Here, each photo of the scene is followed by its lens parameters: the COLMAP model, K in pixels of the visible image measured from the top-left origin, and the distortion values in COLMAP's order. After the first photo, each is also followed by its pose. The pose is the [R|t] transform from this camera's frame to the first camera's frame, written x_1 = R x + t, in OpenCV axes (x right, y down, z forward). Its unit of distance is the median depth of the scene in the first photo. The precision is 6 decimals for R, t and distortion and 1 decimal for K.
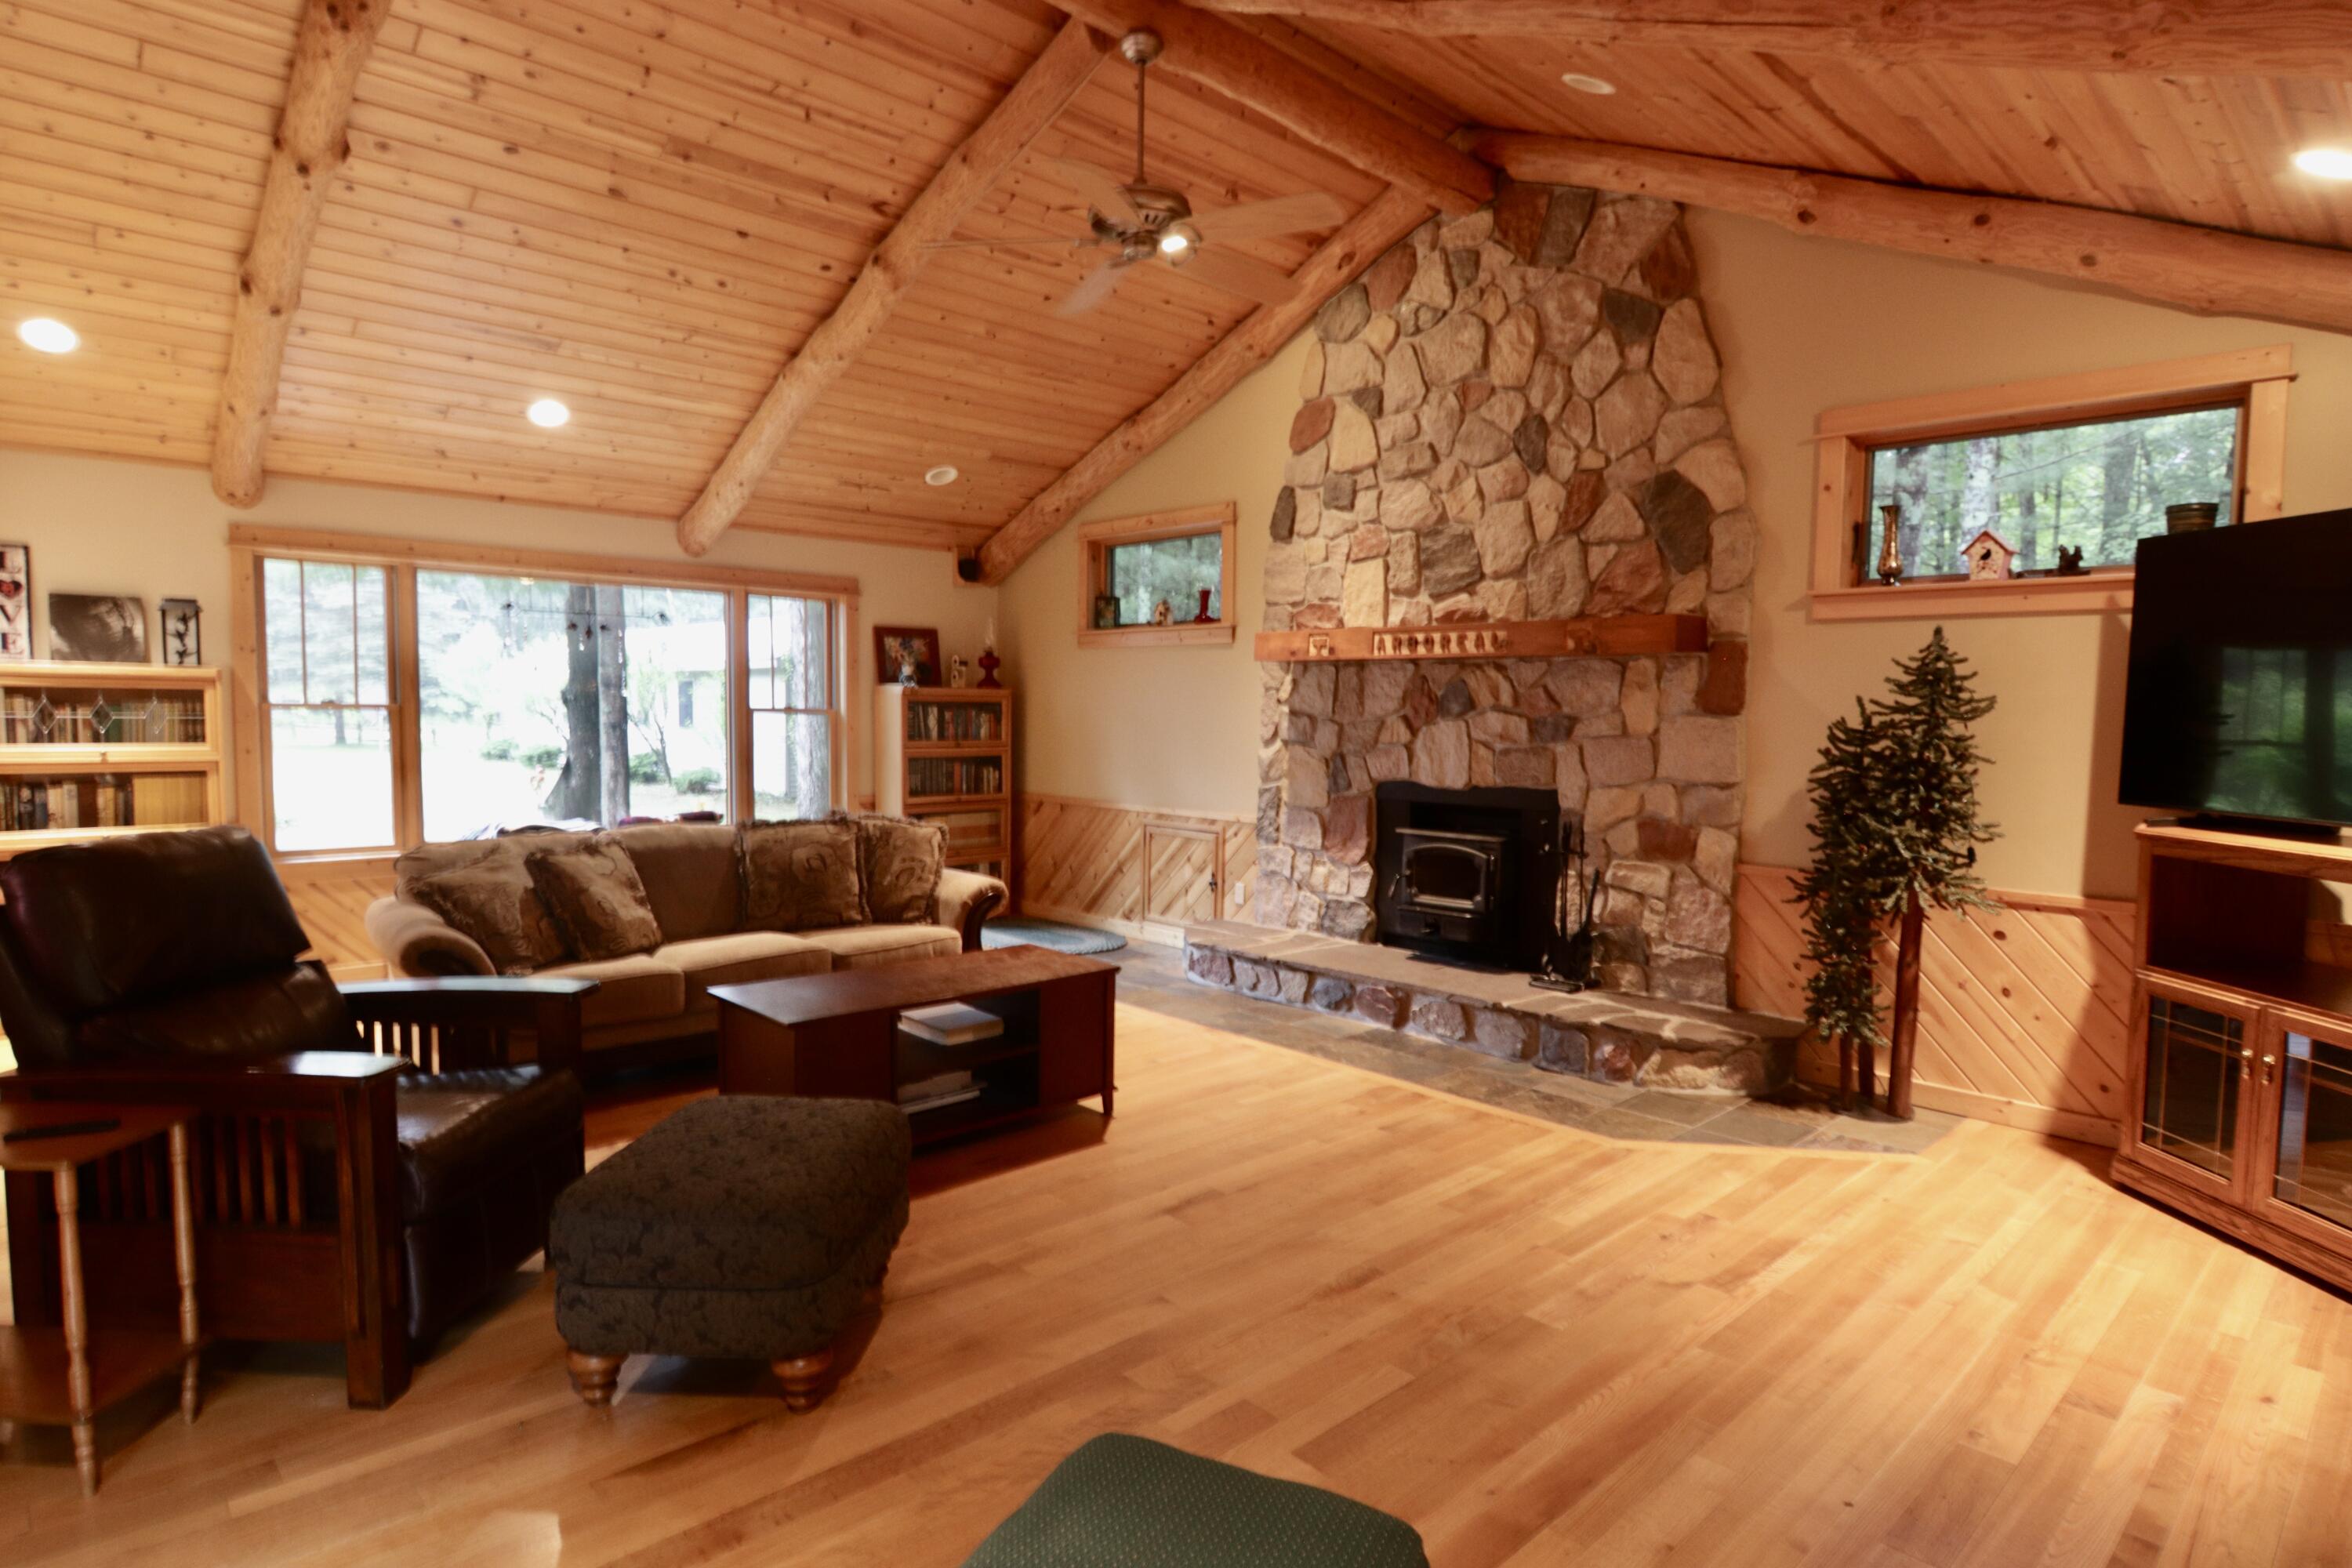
lens RADIAL K [[1268.9, 0, 1193.0], [0, 1268.9, 795.2], [0, 0, 1]] dist [-0.001993, -0.016484]
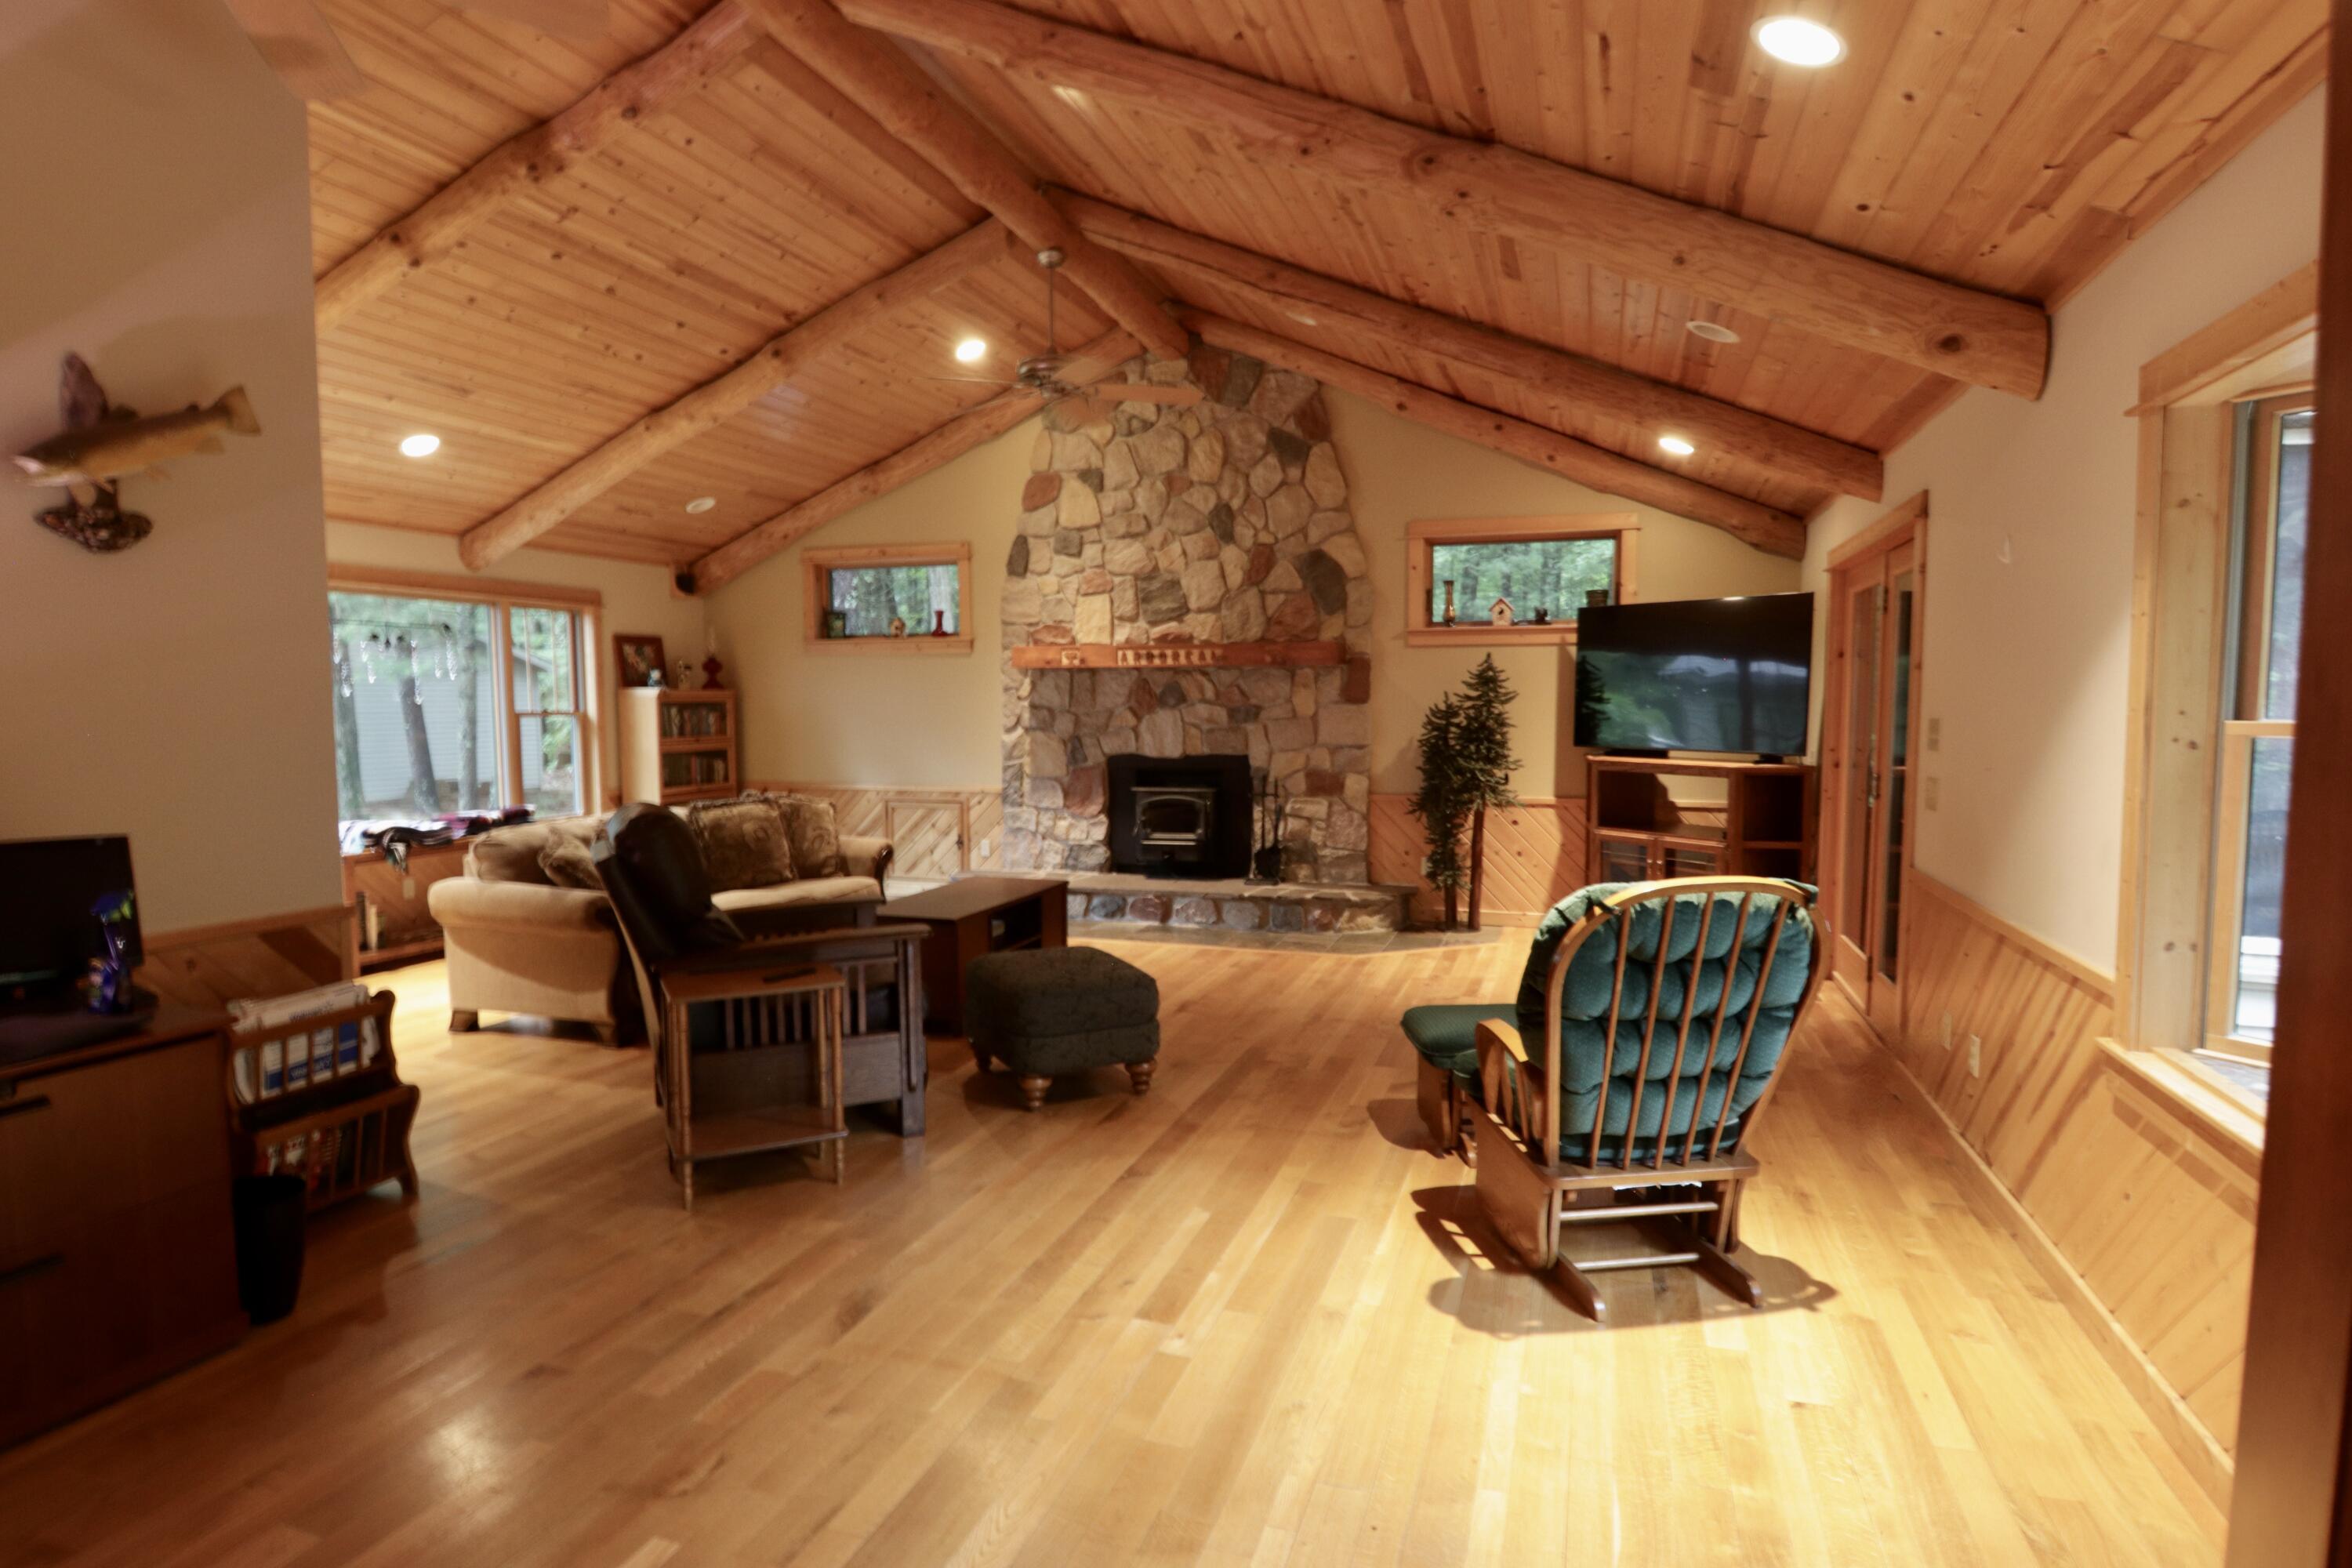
lens RADIAL K [[1268.9, 0, 1199.3], [0, 1268.9, 795.6], [0, 0, 1]] dist [-0.001993, -0.016484]
pose [[0.875460, -0.052730, 0.480405, -0.492613], [0.048140, 0.998601, 0.021881, 0.008663], [-0.480886, 0.003971, 0.876774, -0.293036]]
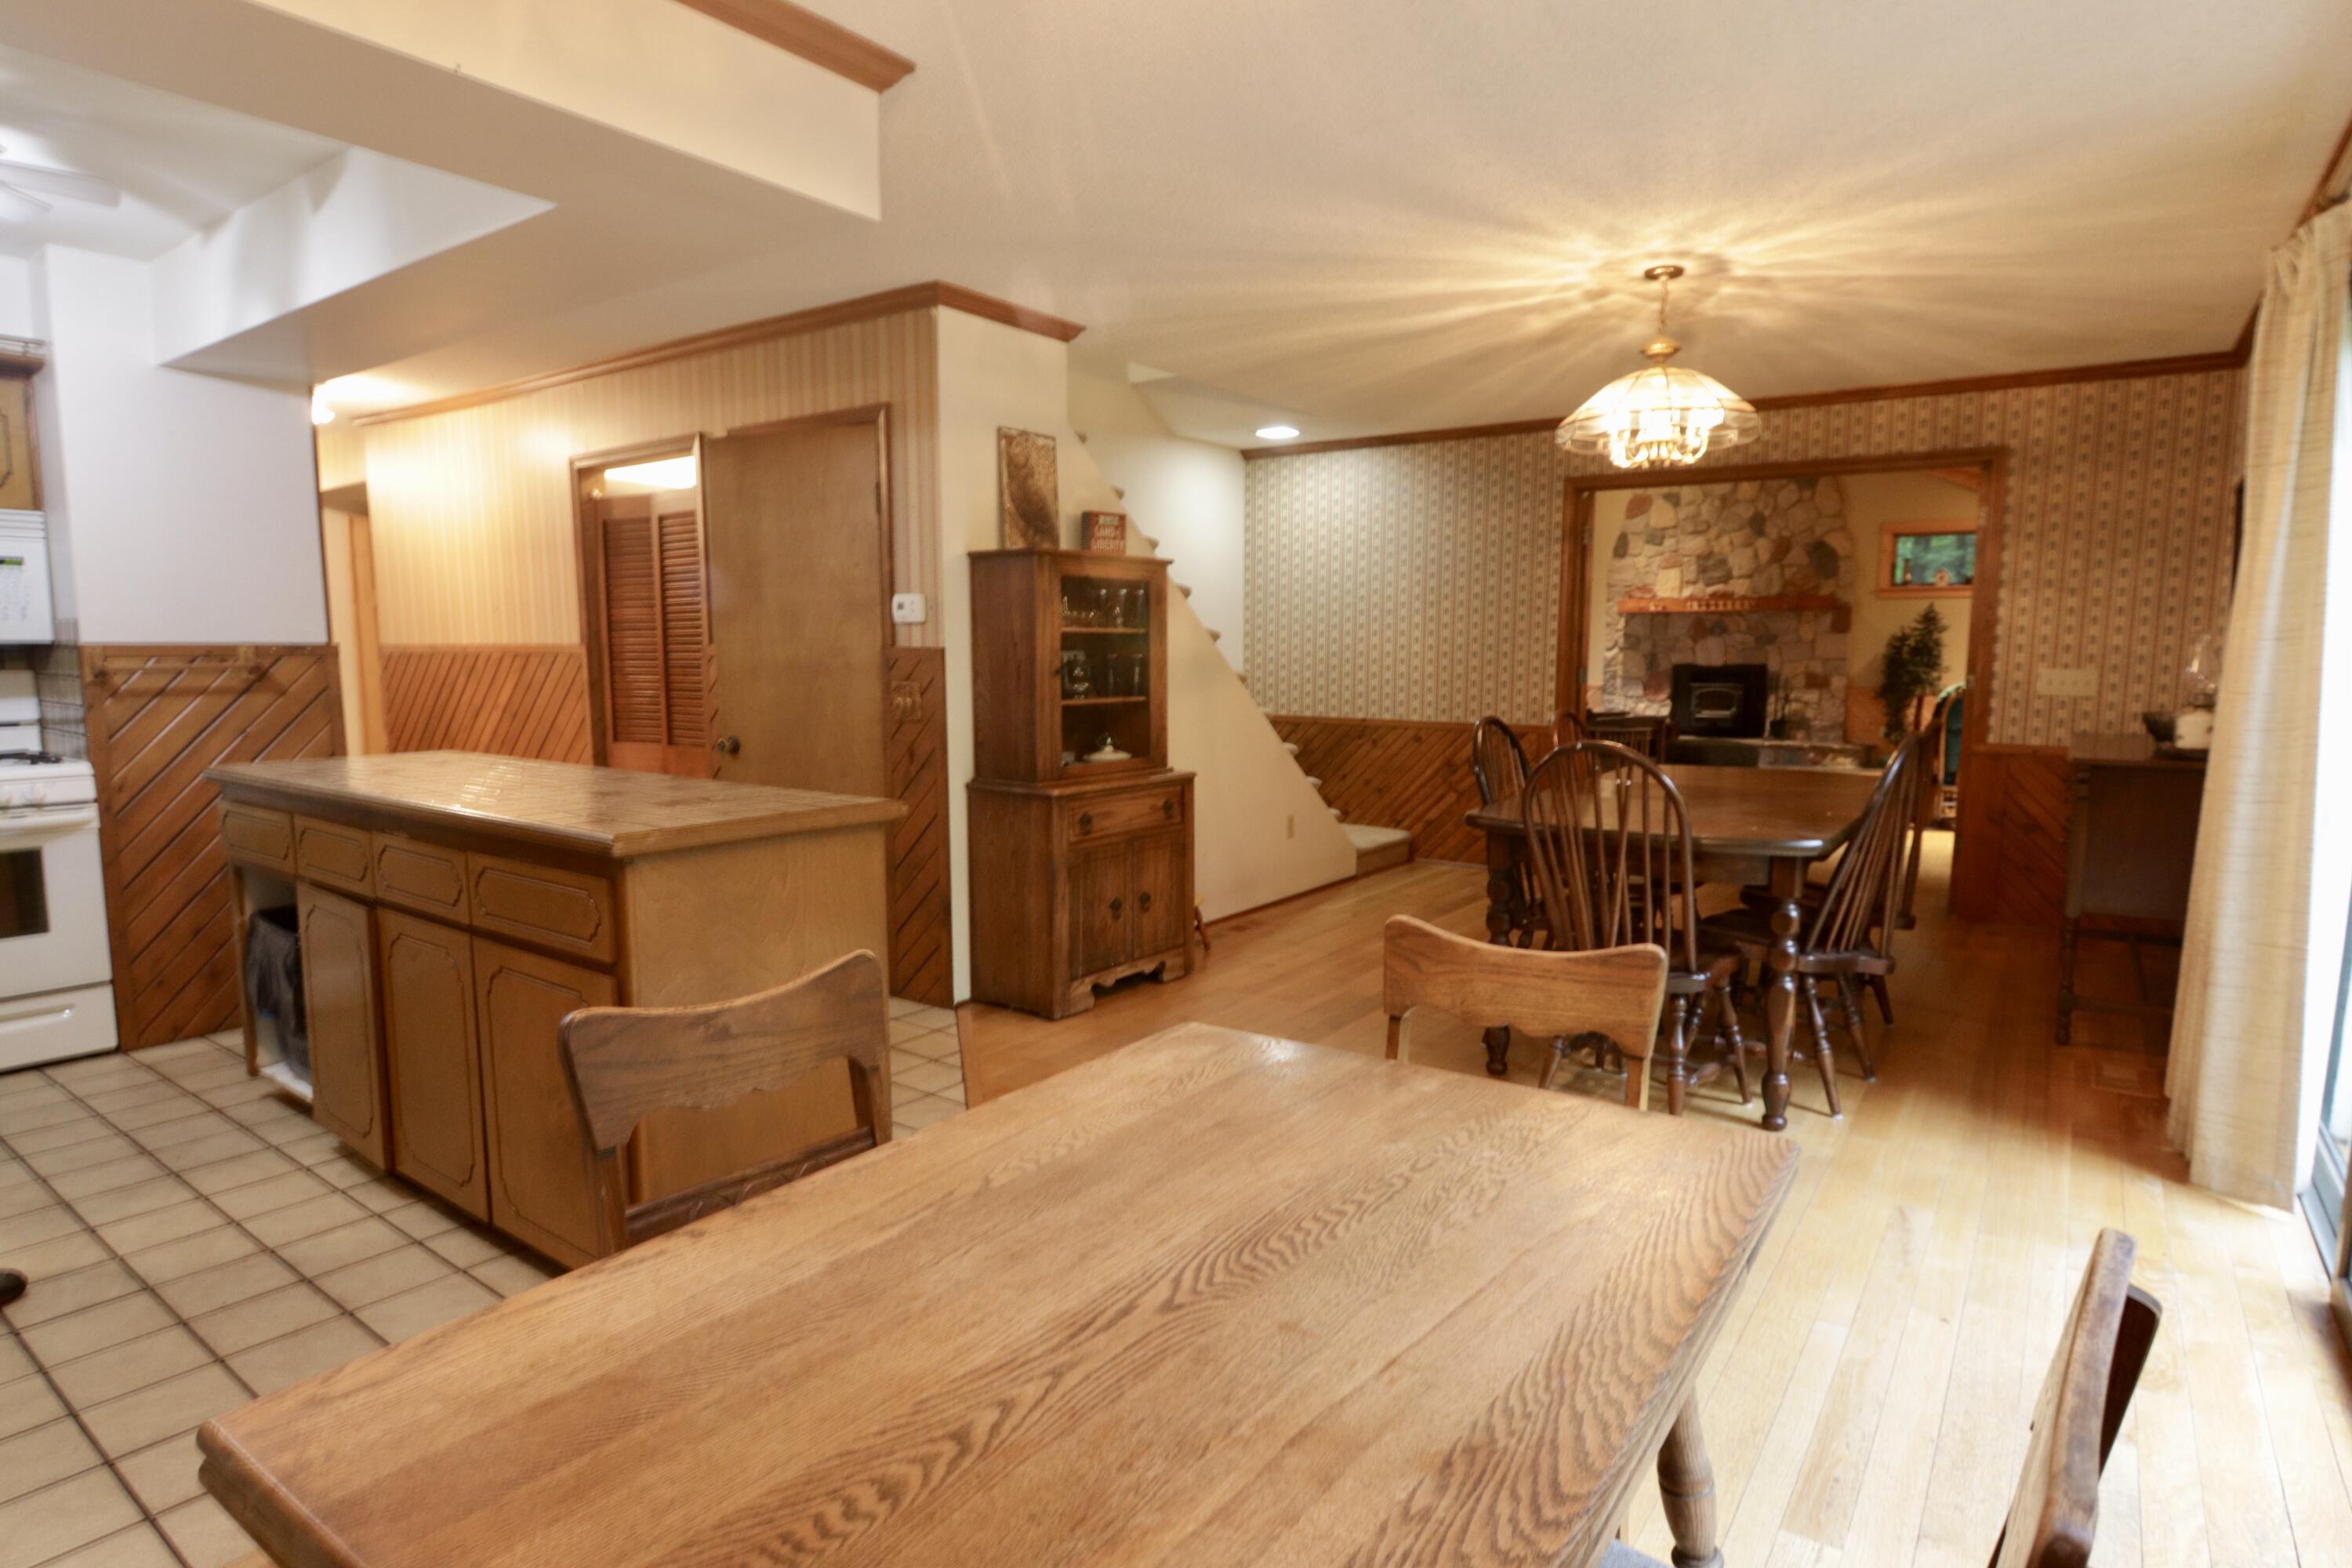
lens RADIAL K [[1268.9, 0, 1183.4], [0, 1268.9, 798.9], [0, 0, 1]] dist [-0.001993, -0.016484]
pose [[0.981783, -0.035476, 0.186662, -1.330638], [0.025544, 0.998140, 0.055352, 0.094220], [-0.188279, -0.049576, 0.980864, -1.260448]]
